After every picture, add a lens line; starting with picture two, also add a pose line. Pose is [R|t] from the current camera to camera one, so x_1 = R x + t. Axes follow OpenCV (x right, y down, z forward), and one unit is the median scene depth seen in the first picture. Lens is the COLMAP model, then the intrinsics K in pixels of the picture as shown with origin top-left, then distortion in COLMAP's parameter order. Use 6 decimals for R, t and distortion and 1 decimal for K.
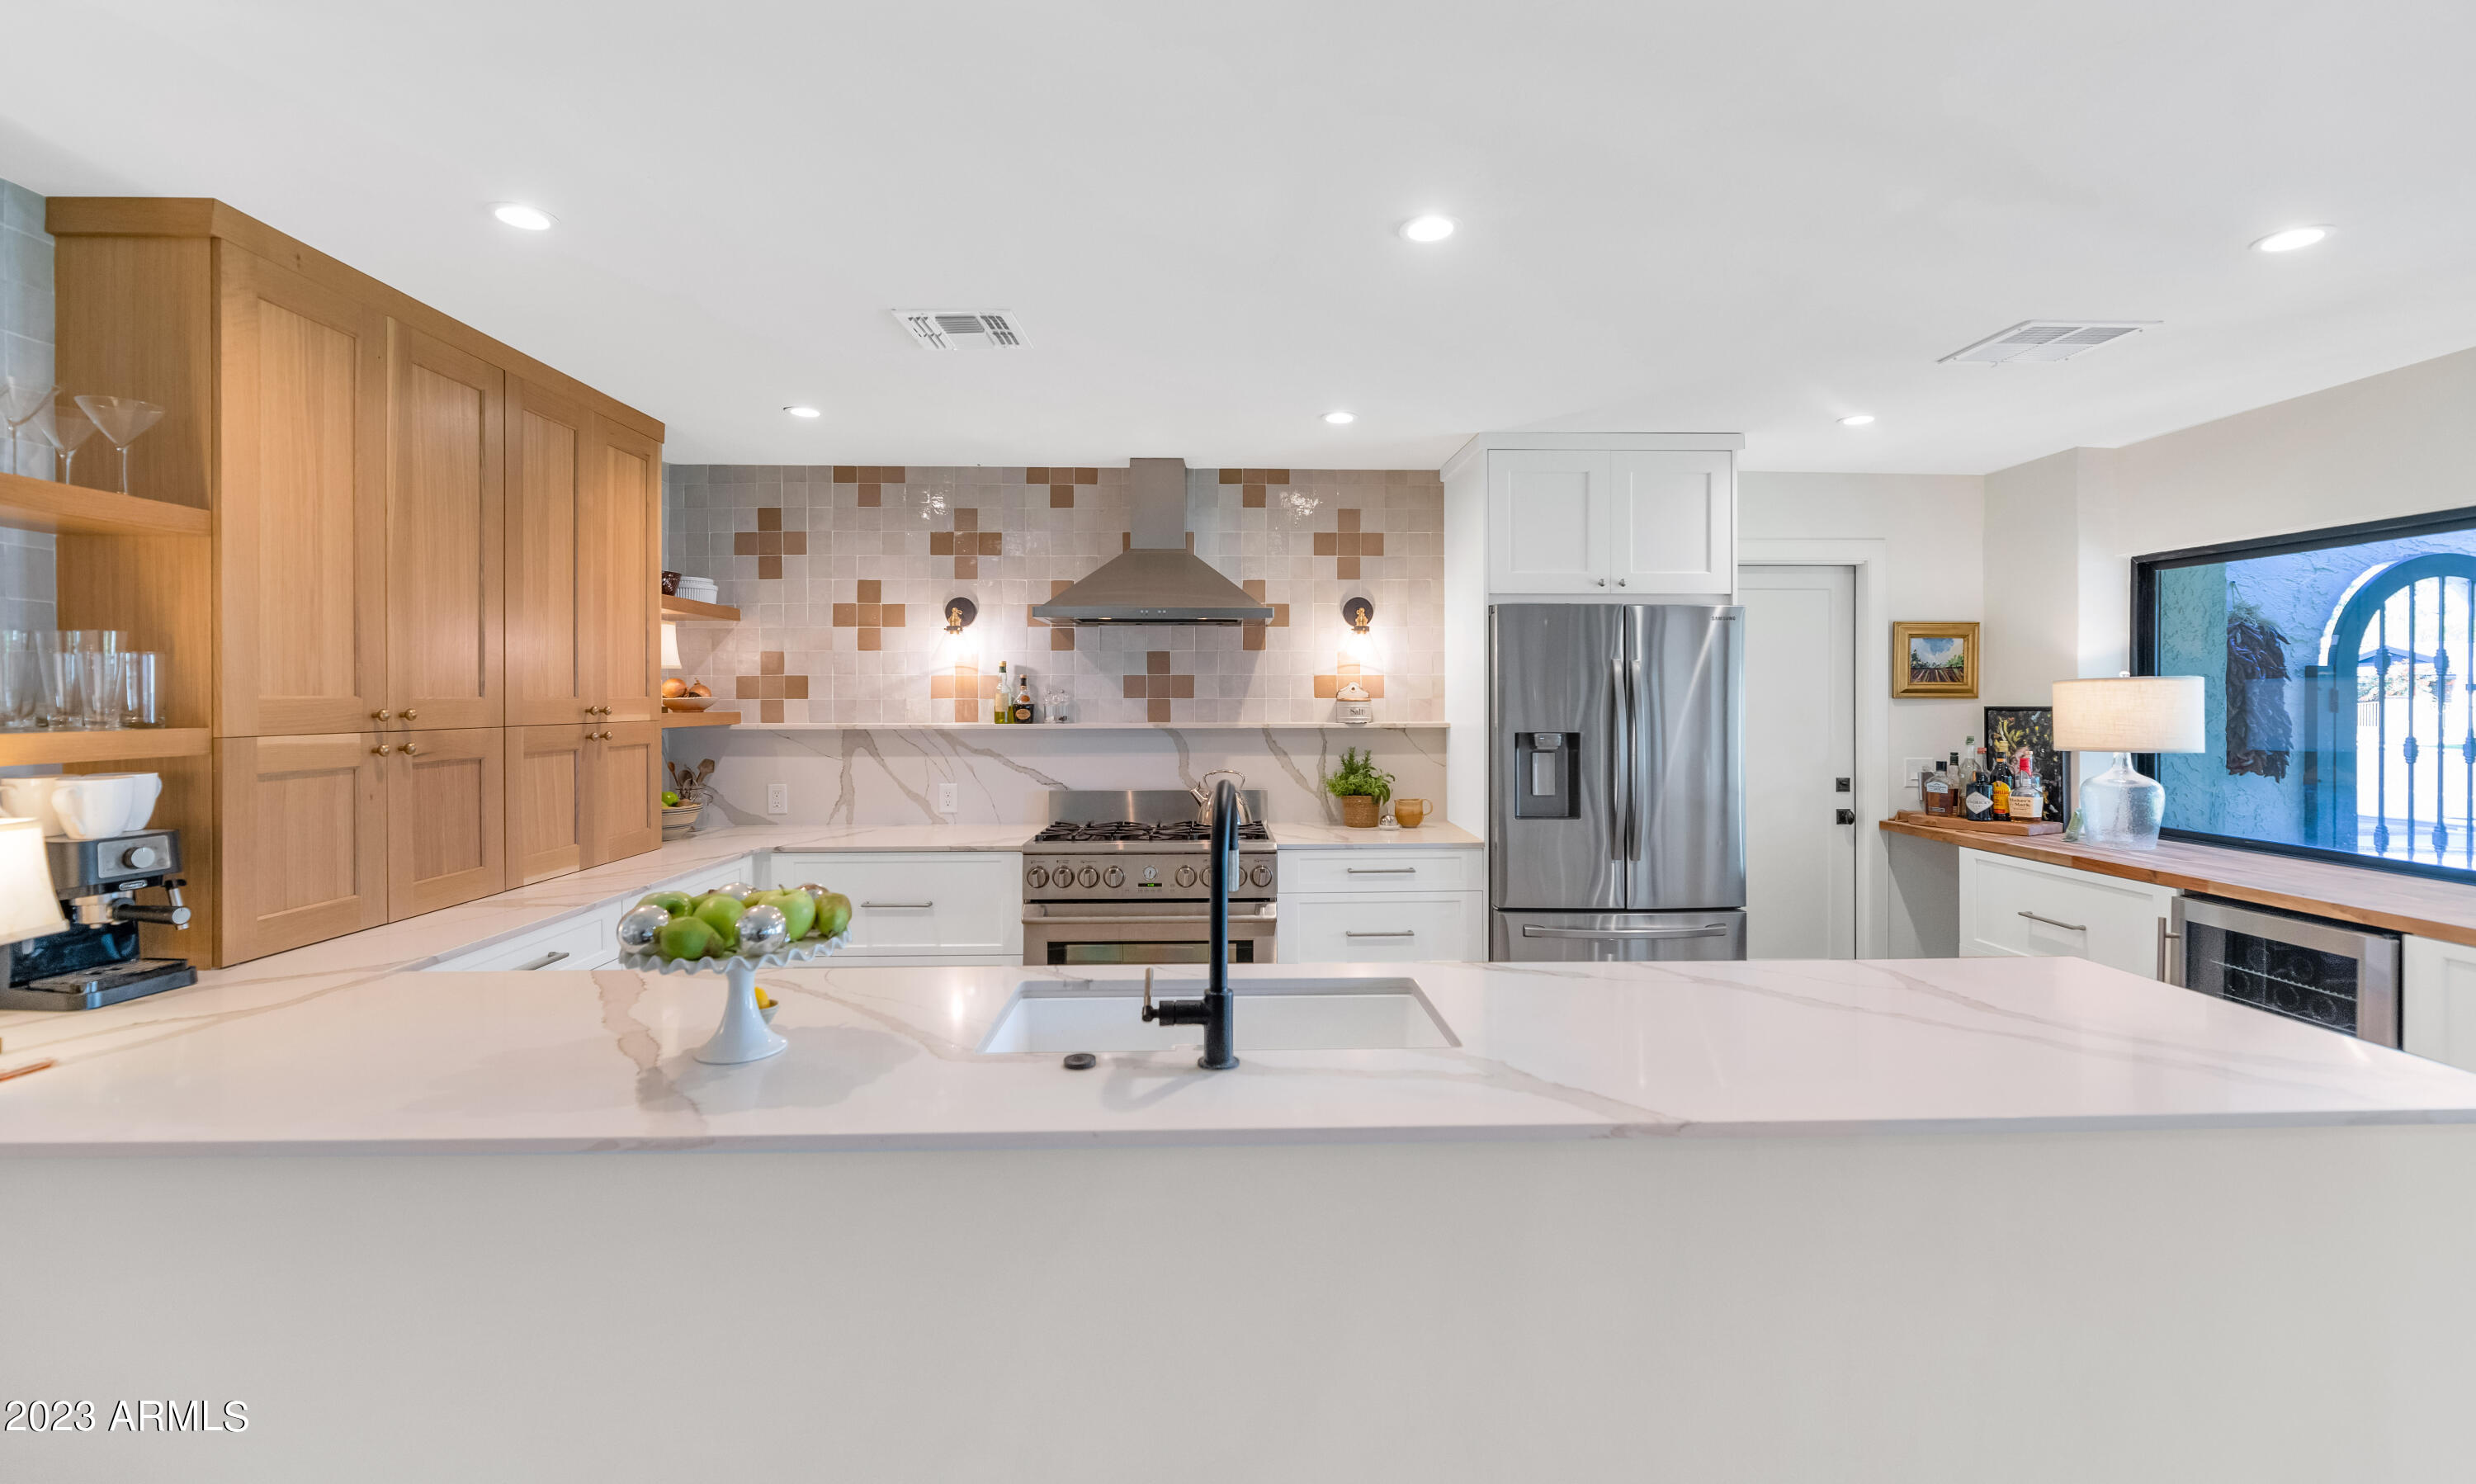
lens RADIAL K [[1030.3, 0, 1232.9], [0, 1030.3, 696.5], [0, 0, 1]] dist [-0.004053, -0.000189]
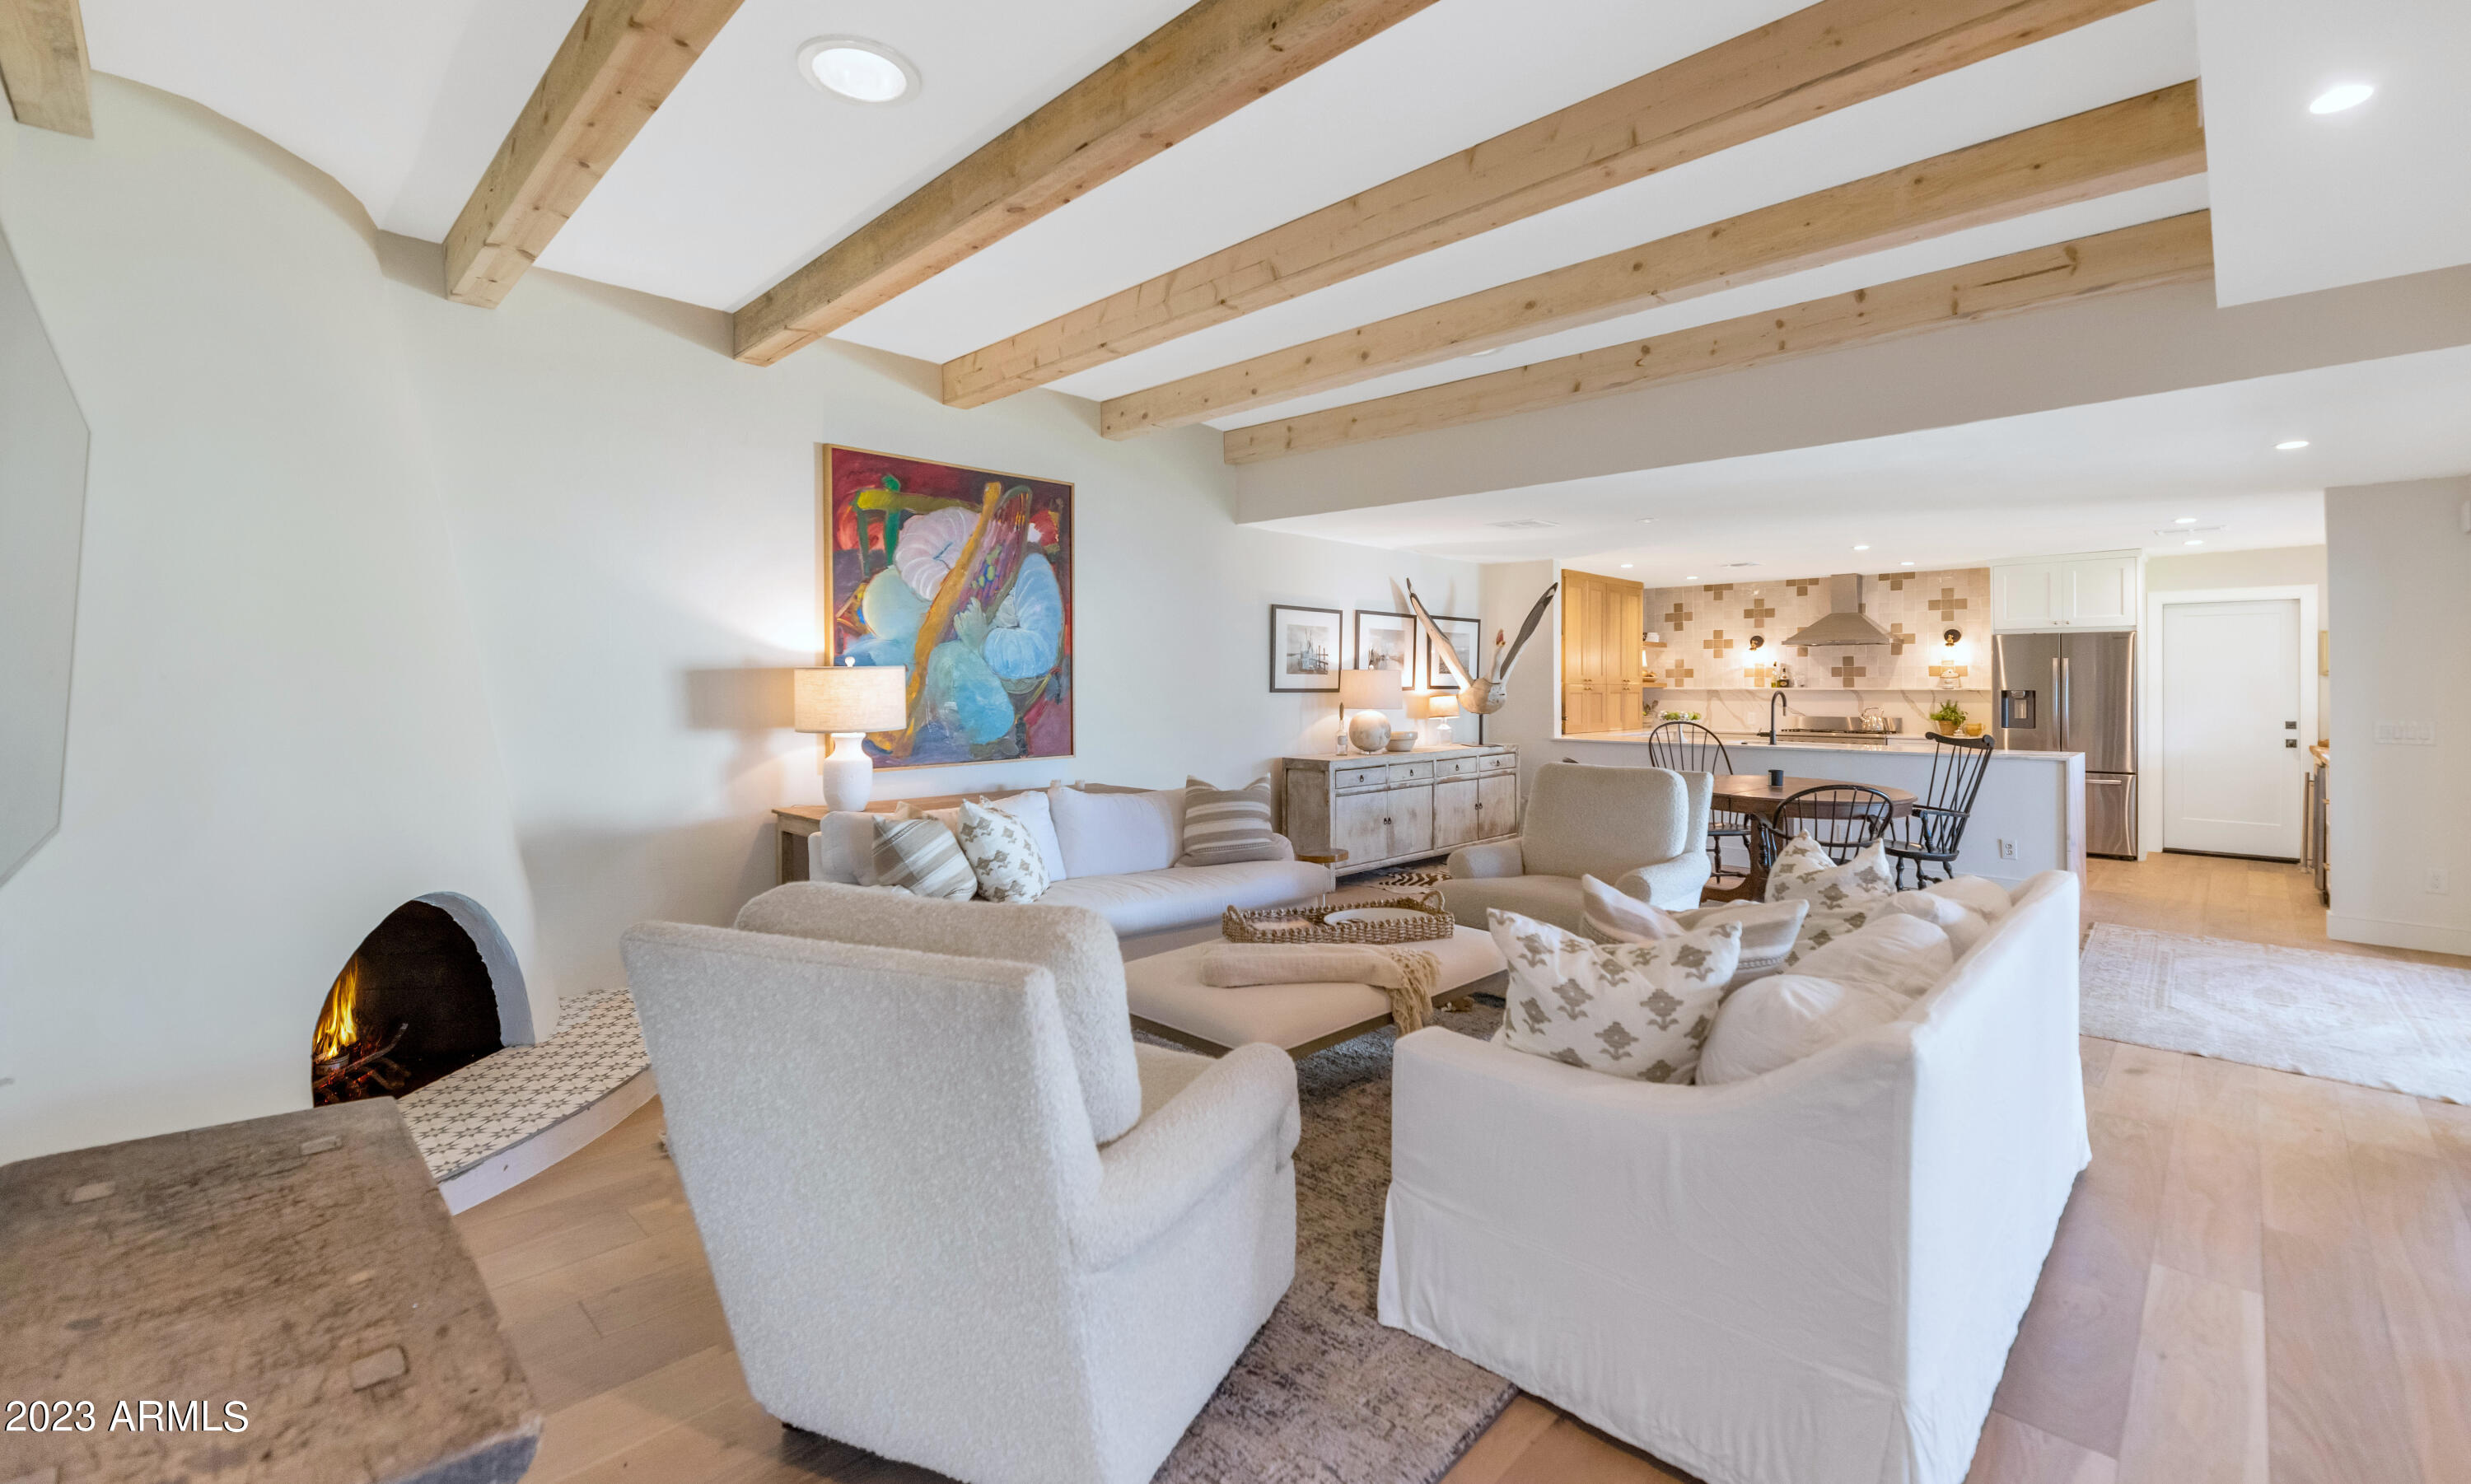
lens RADIAL K [[1028.1, 0, 1251.5], [0, 1028.1, 684.4], [0, 0, 1]] dist [-0.004053, -0.000189]
pose [[0.695805, 0.000730, -0.718231, 0.642066], [-0.000948, 1.000000, 0.000098, 0.019553], [0.718230, 0.000613, 0.695805, -1.529801]]
